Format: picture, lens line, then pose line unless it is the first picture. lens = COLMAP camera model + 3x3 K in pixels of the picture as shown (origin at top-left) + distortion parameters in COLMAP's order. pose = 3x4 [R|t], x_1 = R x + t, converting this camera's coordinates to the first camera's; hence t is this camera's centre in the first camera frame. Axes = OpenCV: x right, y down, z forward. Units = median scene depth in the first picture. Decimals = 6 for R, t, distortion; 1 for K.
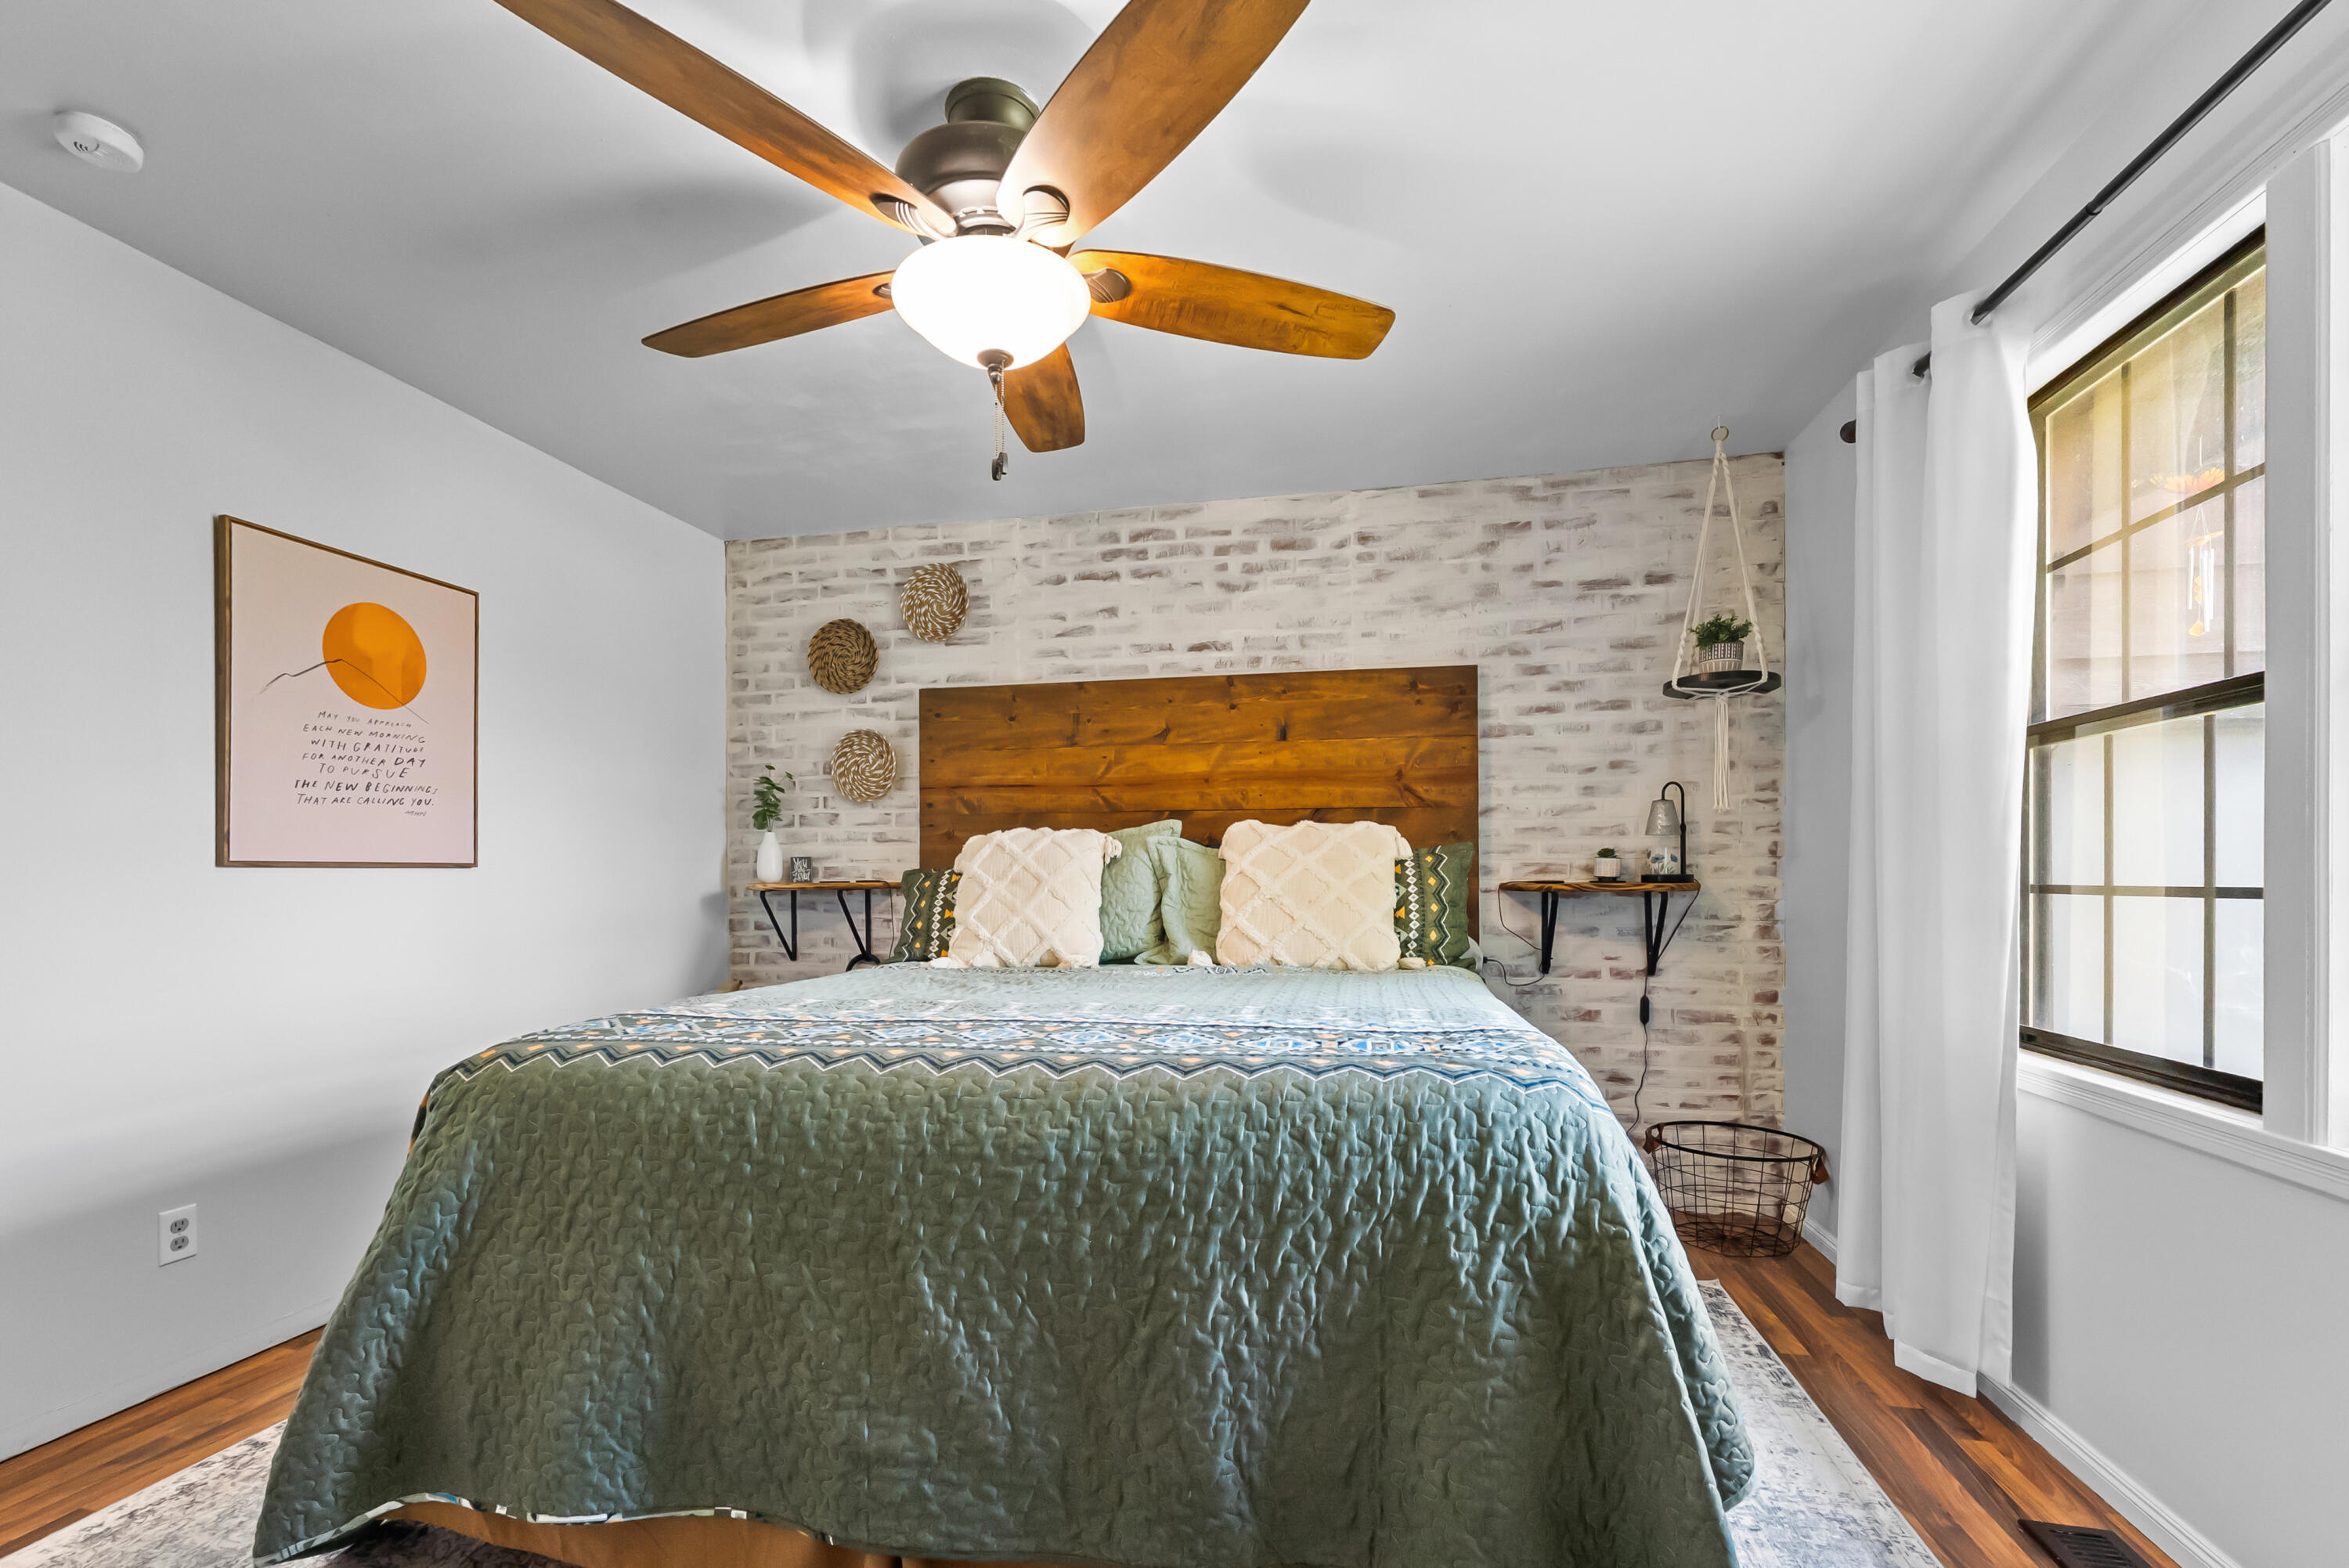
lens RADIAL K [[986.2, 0, 1174.6], [0, 986.2, 862.8], [0, 0, 1]] dist [0.000117, -0.000188]
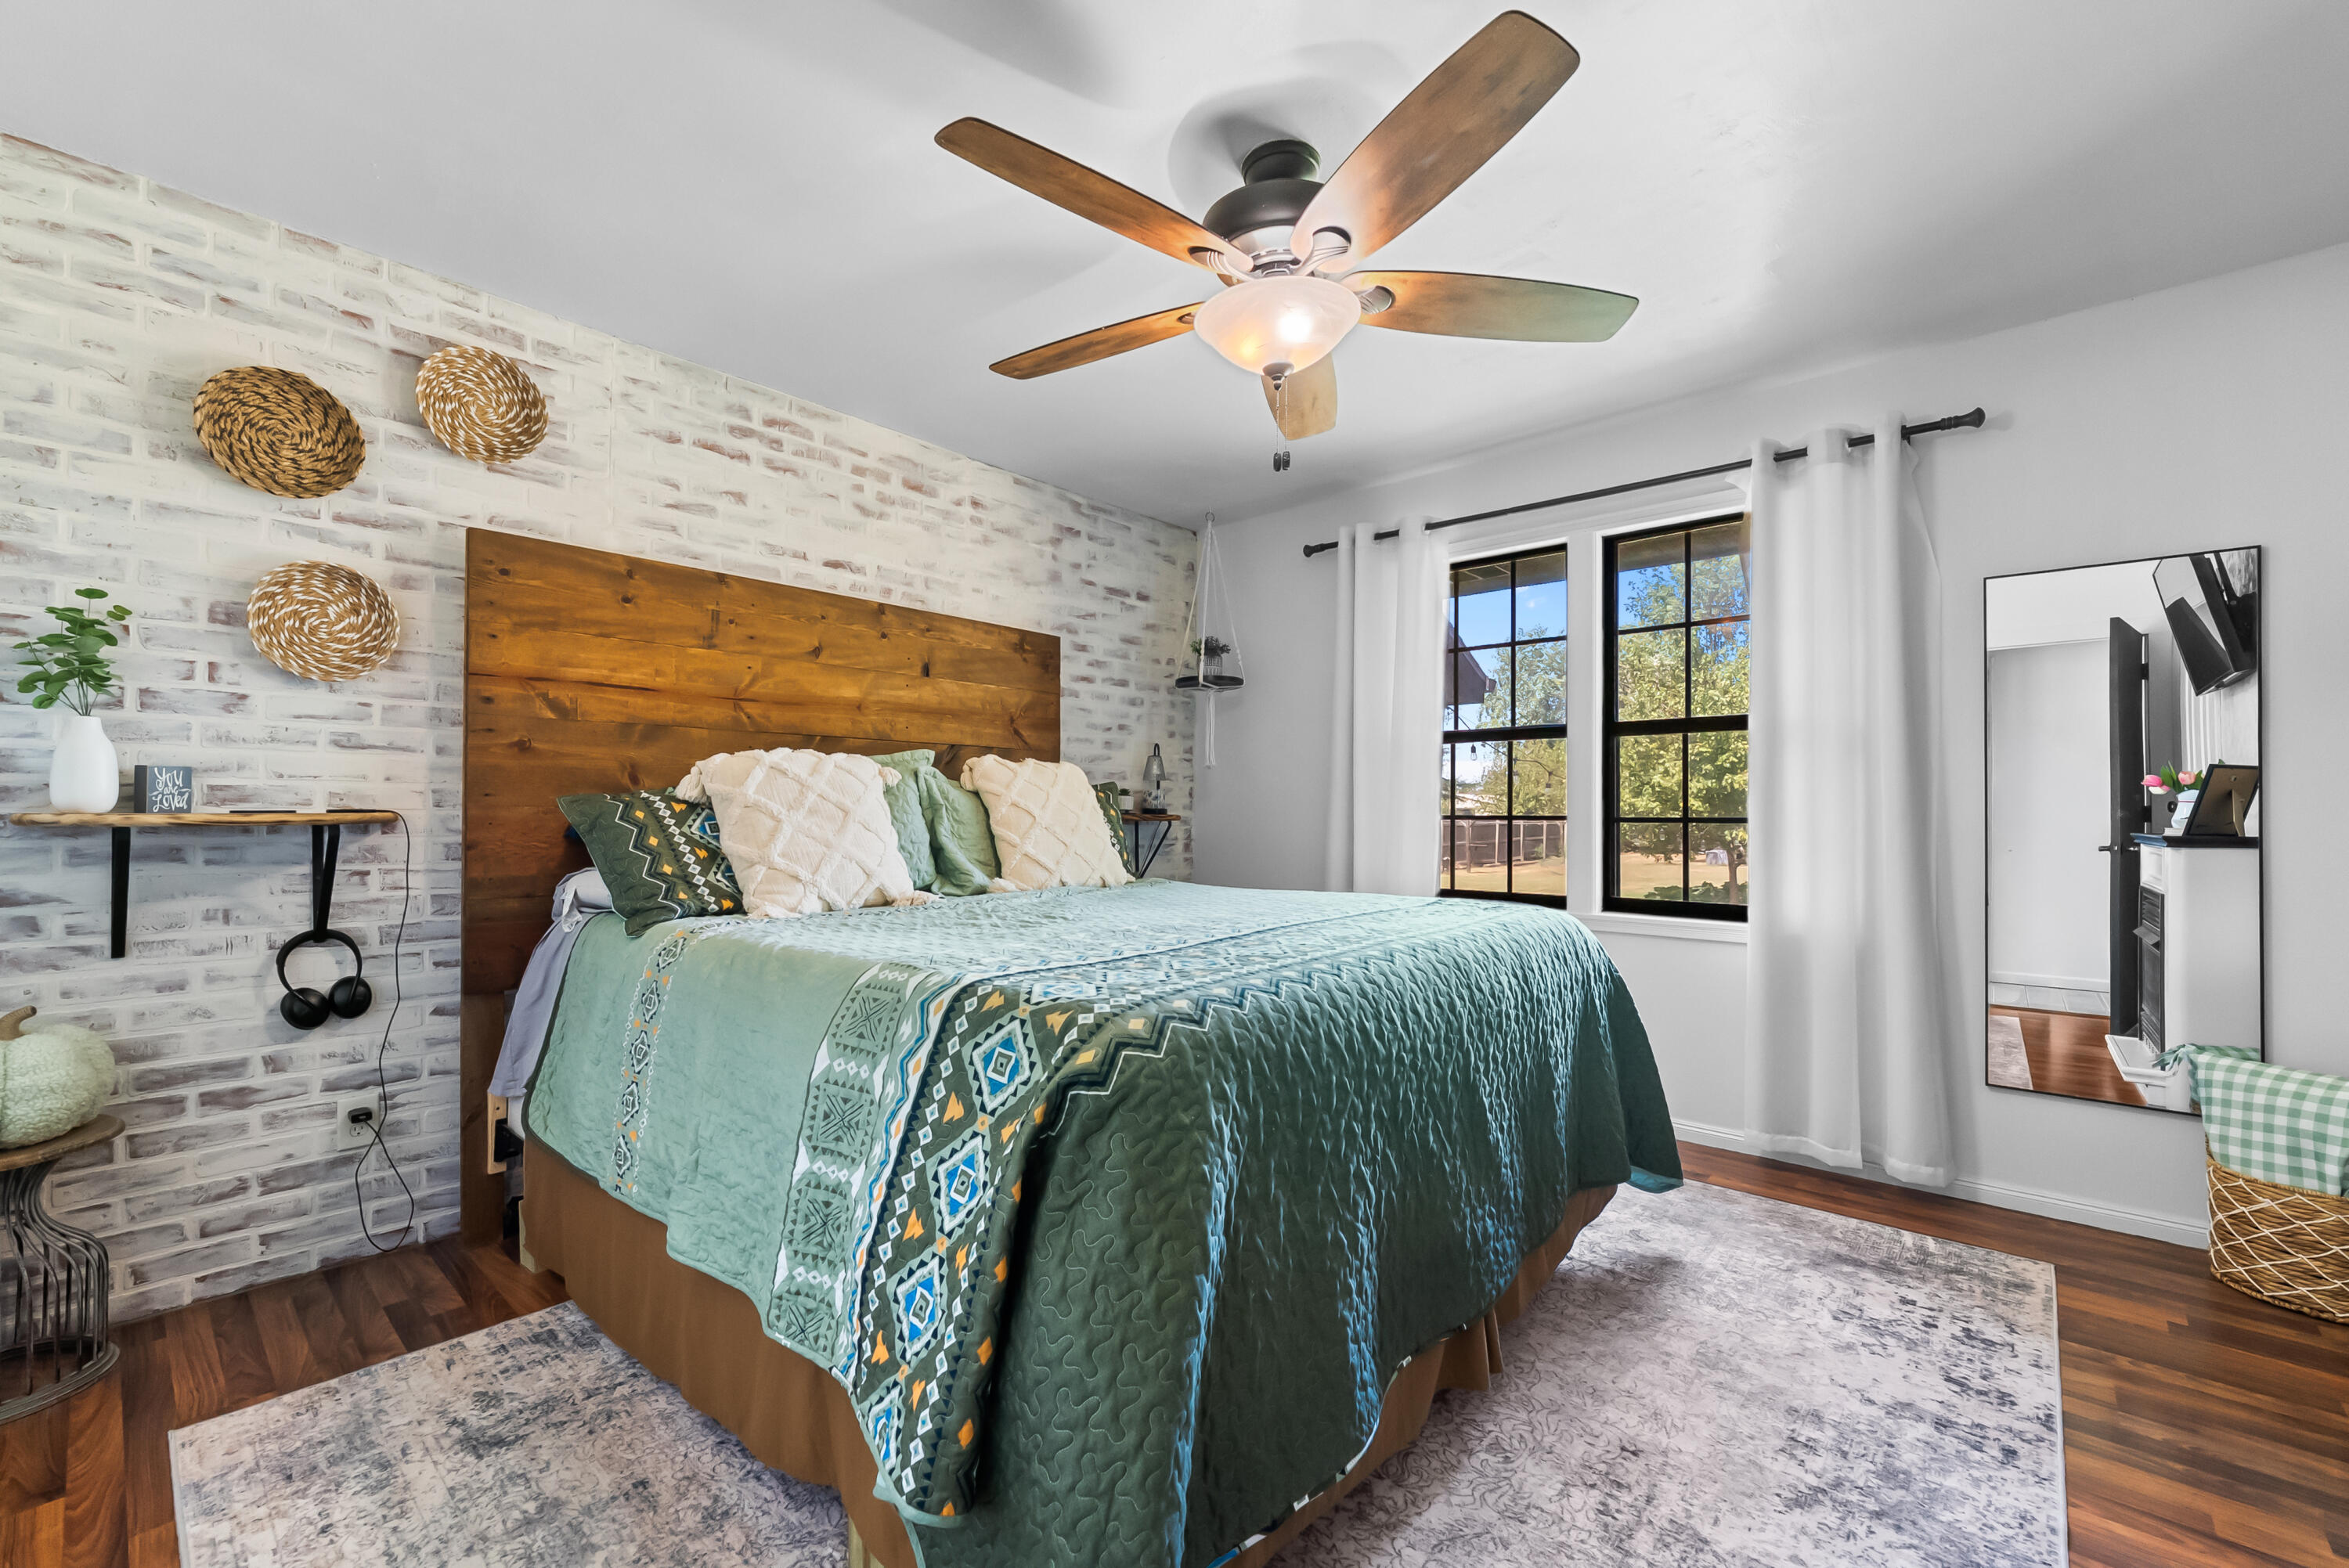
lens RADIAL K [[954.1, 0, 1174.5], [0, 954.1, 784.0], [0, 0, 1]] dist [-0.001049, -0.000278]
pose [[0.496615, 0.028921, 0.867489, -0.601768], [-0.016966, 0.999577, -0.023612, 0.007608], [-0.867805, -0.002991, 0.496896, 0.264856]]
